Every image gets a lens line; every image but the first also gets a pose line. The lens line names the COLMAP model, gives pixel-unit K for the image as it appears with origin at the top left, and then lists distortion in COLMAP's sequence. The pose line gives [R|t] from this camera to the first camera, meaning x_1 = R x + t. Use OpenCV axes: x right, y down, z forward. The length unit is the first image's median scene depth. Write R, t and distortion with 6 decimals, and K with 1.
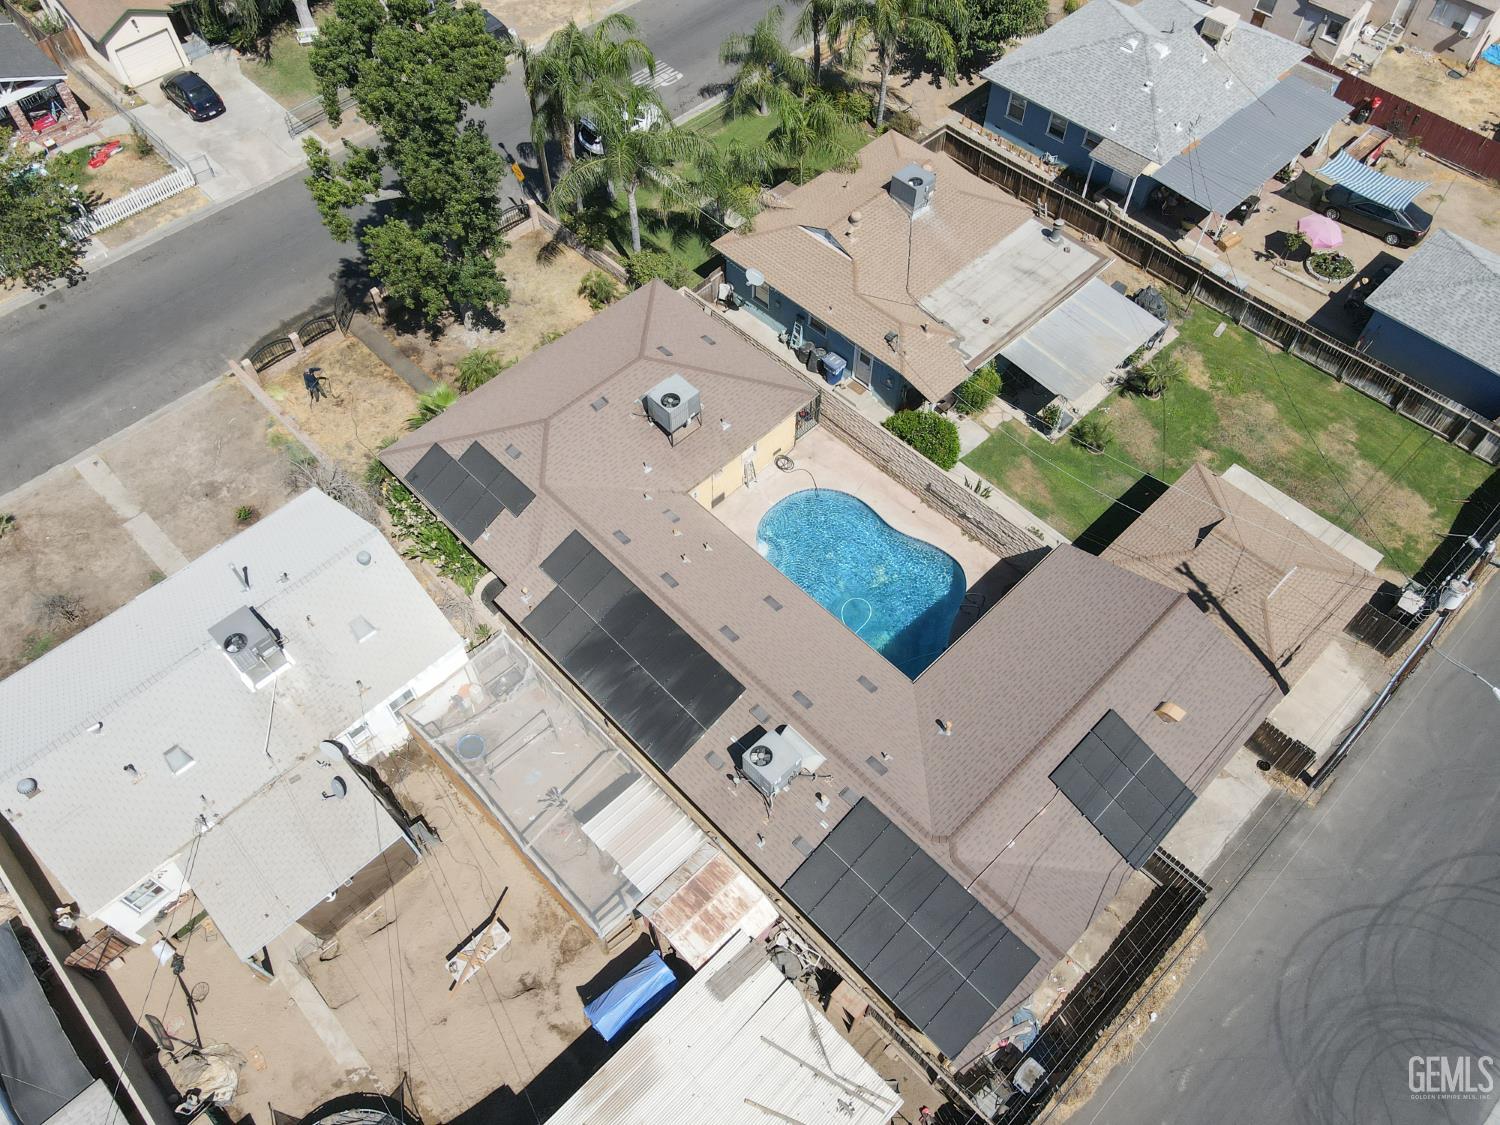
lens RADIAL K [[1094.0, 0, 750.0], [0, 1094.0, 555.6], [0, 0, 1]] dist [0.004928, 0.009716]
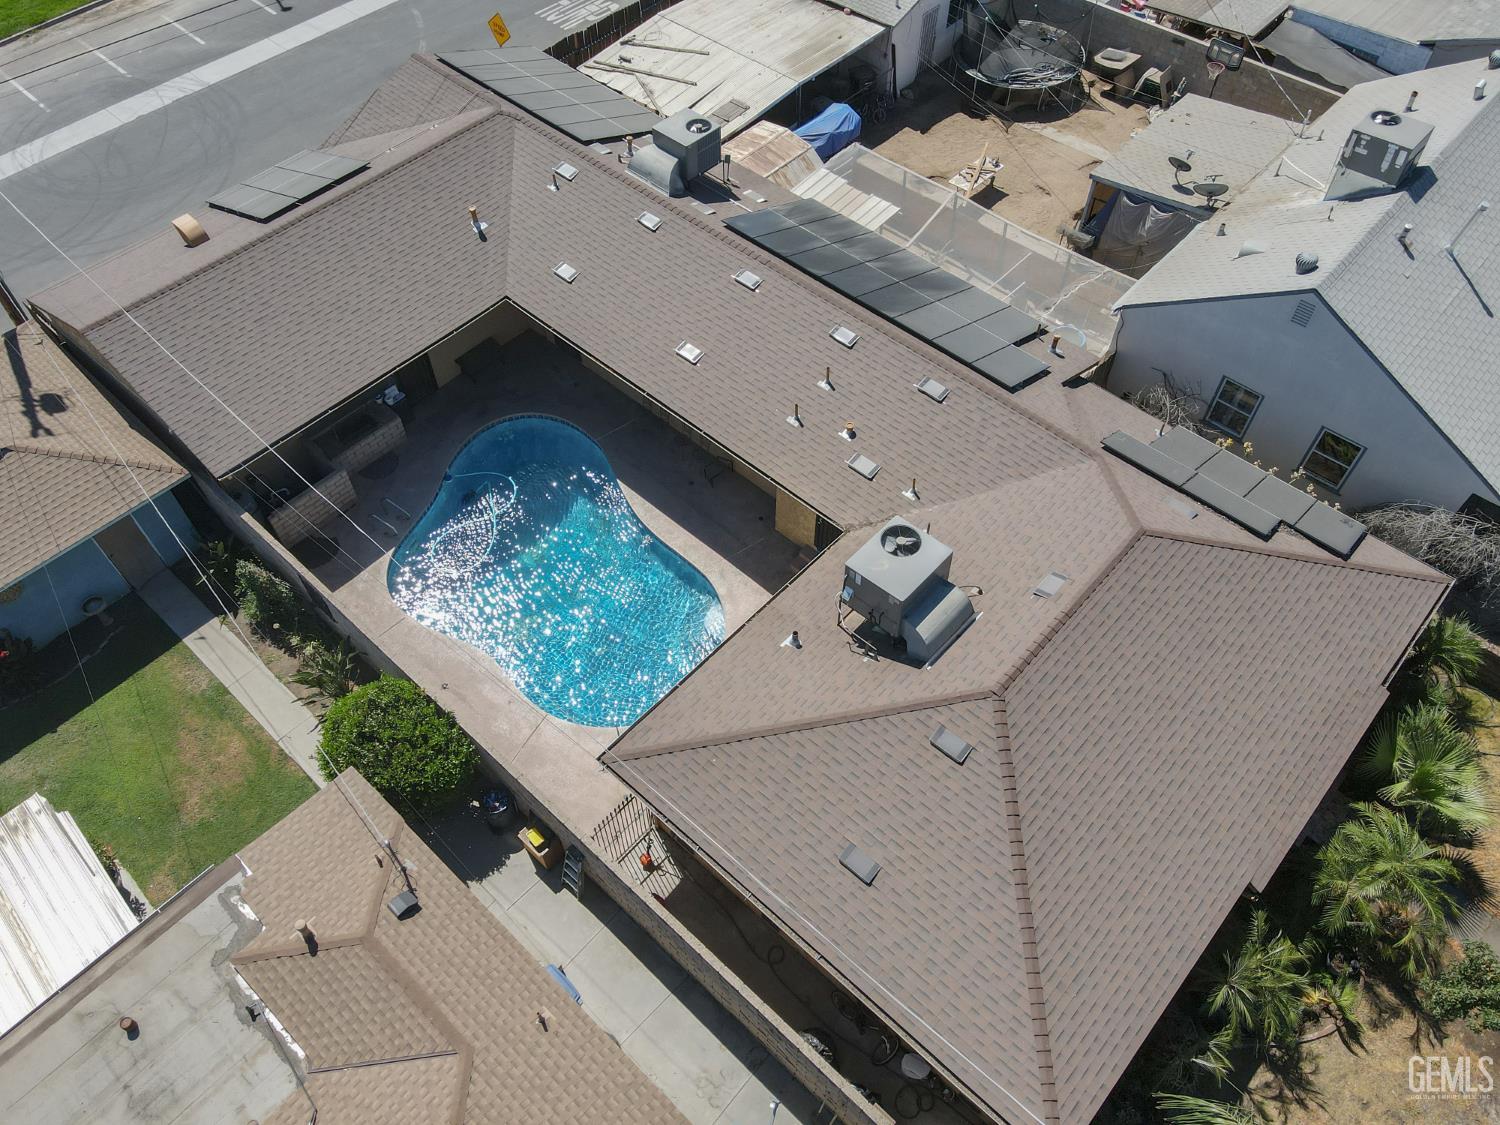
lens RADIAL K [[1101.4, 0, 750.0], [0, 1101.4, 562.5], [0, 0, 1]] dist [0.005608, 0.015271]
pose [[-0.998036, 0.054758, -0.030432, 0.011700], [-0.045860, -0.307669, 0.950388, -0.526566], [0.042678, 0.949917, 0.309576, 0.743149]]
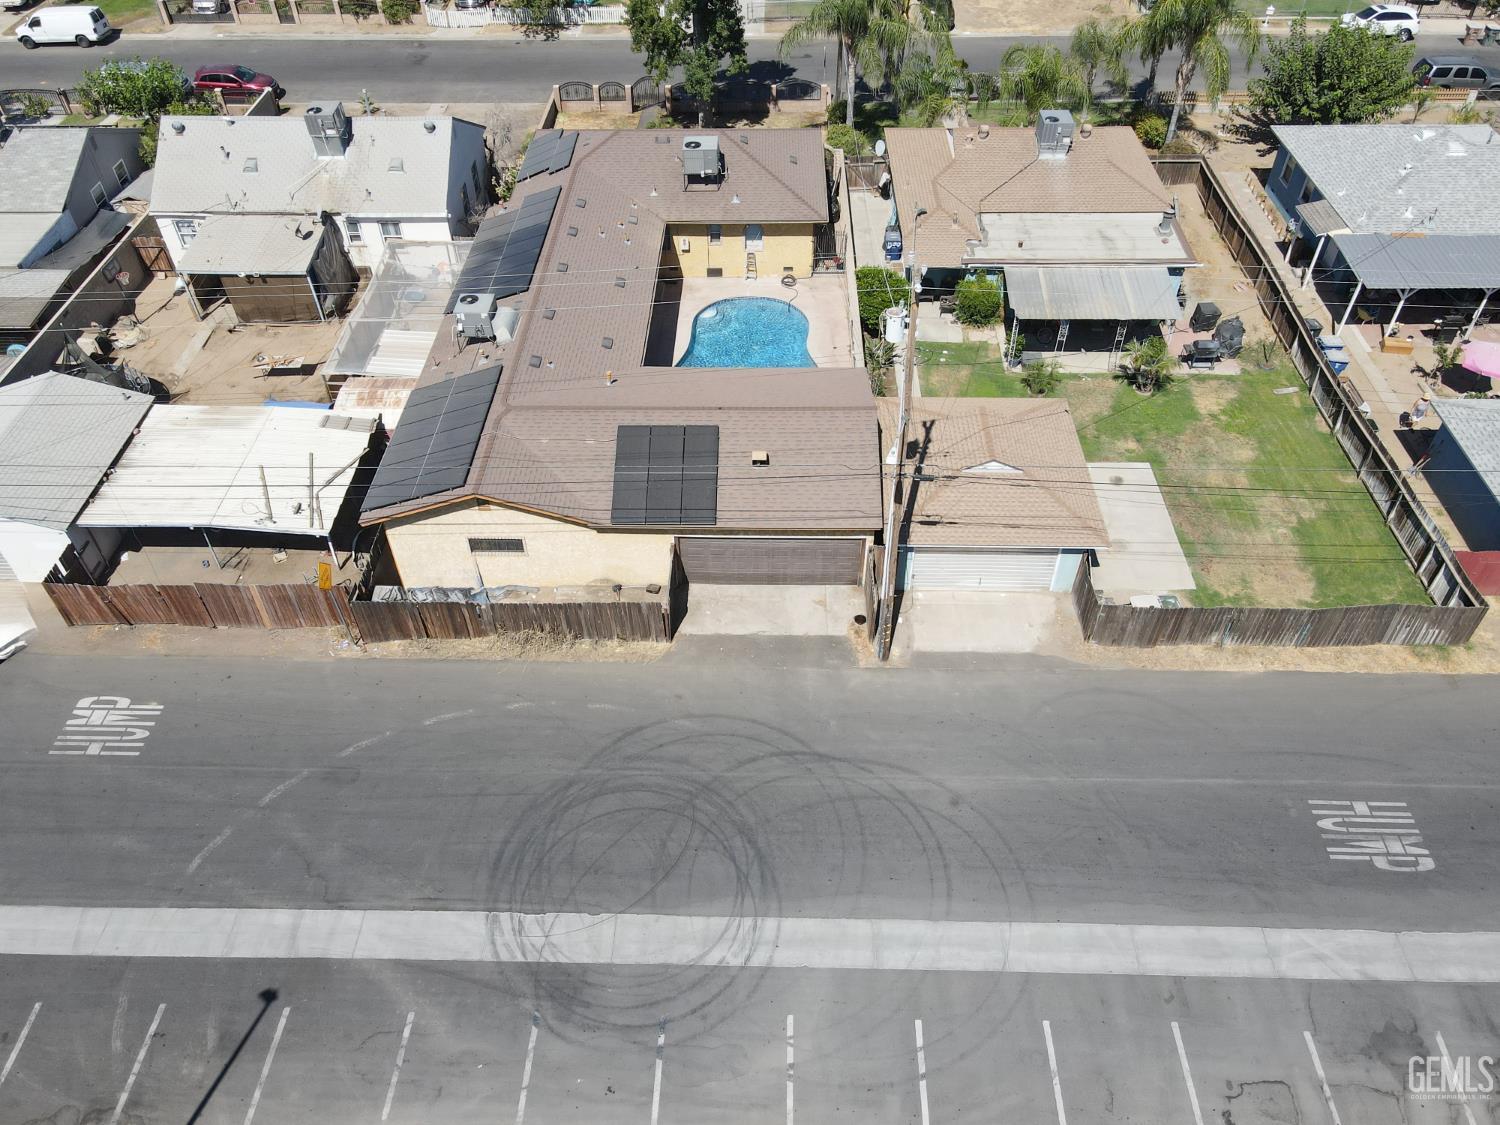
lens RADIAL K [[1103.5, 0, 750.0], [0, 1103.5, 562.5], [0, 0, 1]] dist [0.006987, 0.003699]
pose [[0.702572, 0.495520, -0.510737, 0.701558], [-0.579718, 0.814787, -0.006952, 0.174107], [0.412697, 0.300968, 0.859709, 0.113046]]
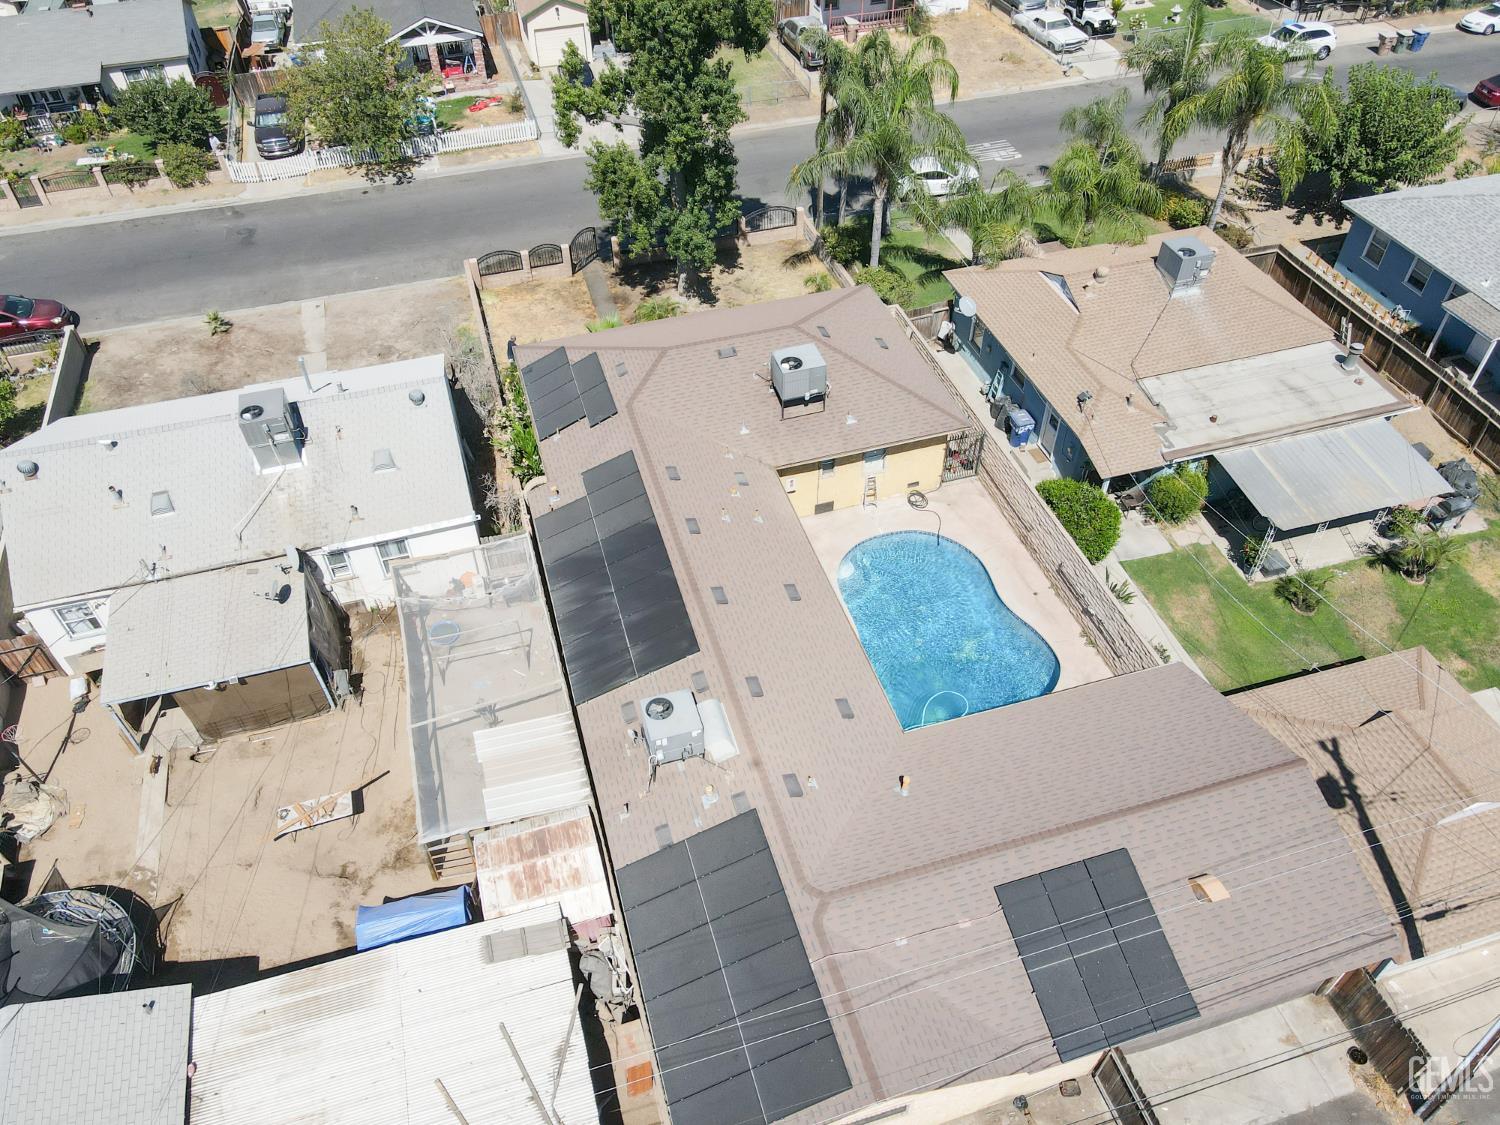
lens RADIAL K [[1101.4, 0, 750.0], [0, 1101.4, 562.5], [0, 0, 1]] dist [0.005608, 0.015271]
pose [[0.886789, 0.323330, -0.330249, 0.215013], [-0.374885, 0.921126, -0.104820, 0.100490], [0.270309, 0.216758, 0.938056, 0.155654]]
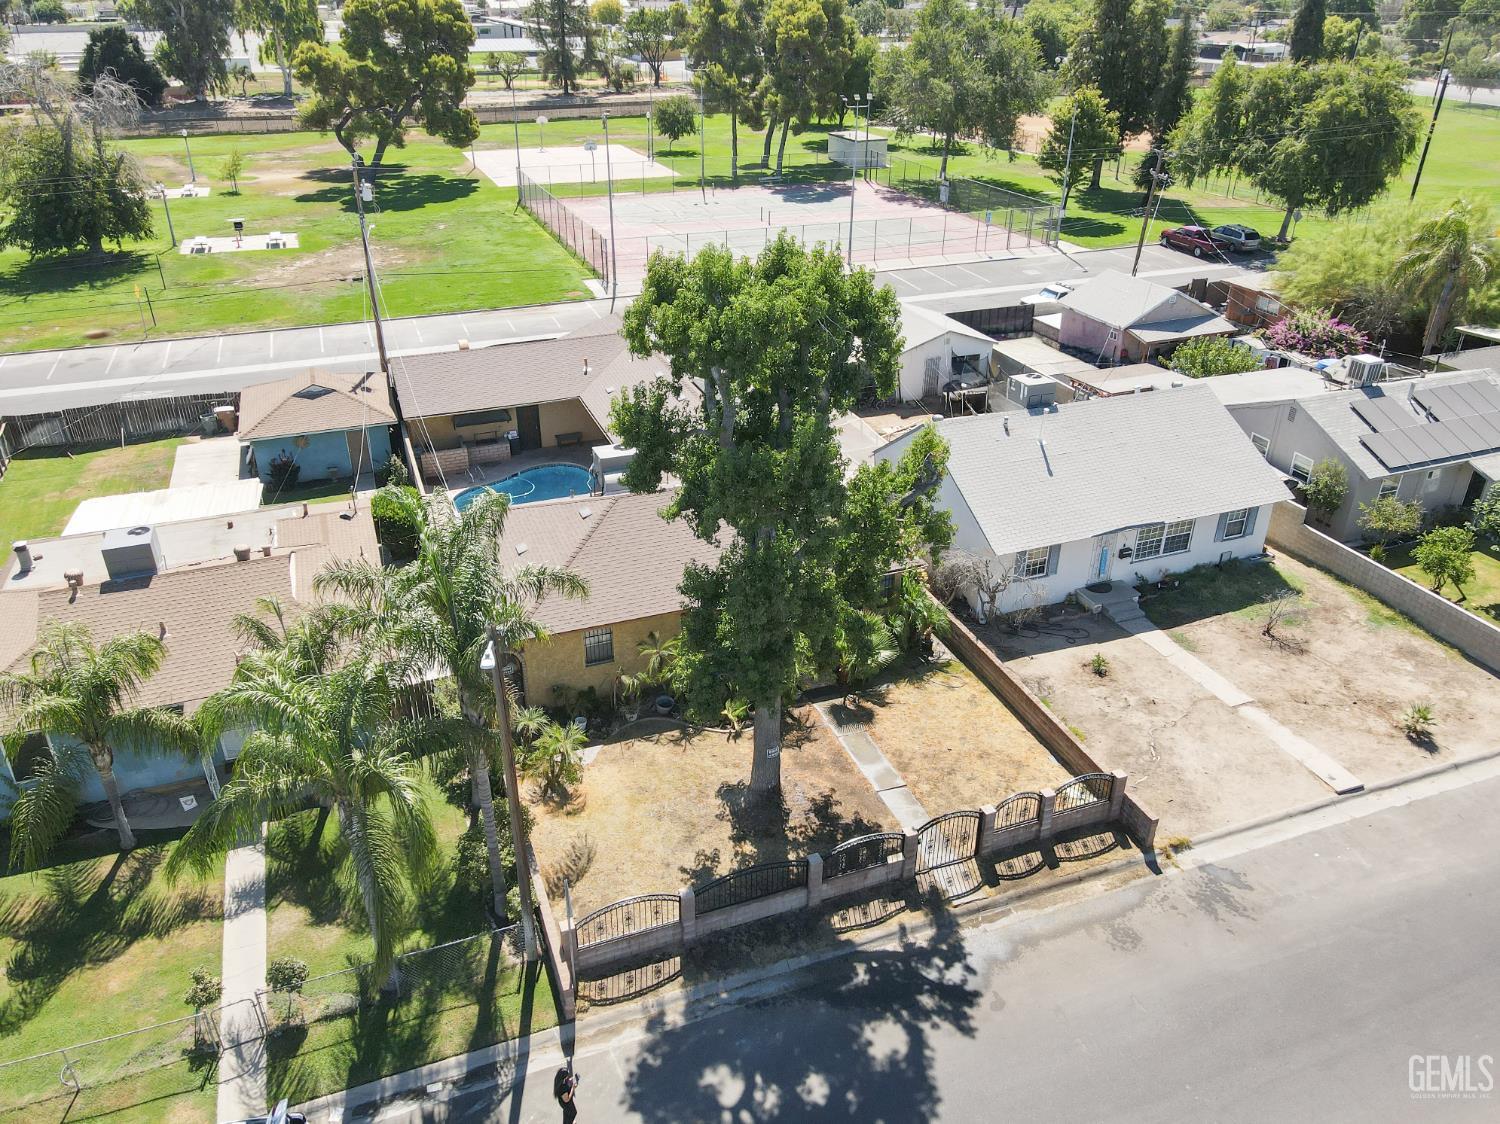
lens RADIAL K [[1101.4, 0, 750.0], [0, 1101.4, 562.0], [0, 0, 1]] dist [0.005608, 0.015271]
pose [[-0.920541, -0.180778, 0.346301, -0.457487], [0.318591, 0.165580, 0.933318, -0.878469], [-0.226064, 0.969486, -0.094828, 1.012569]]
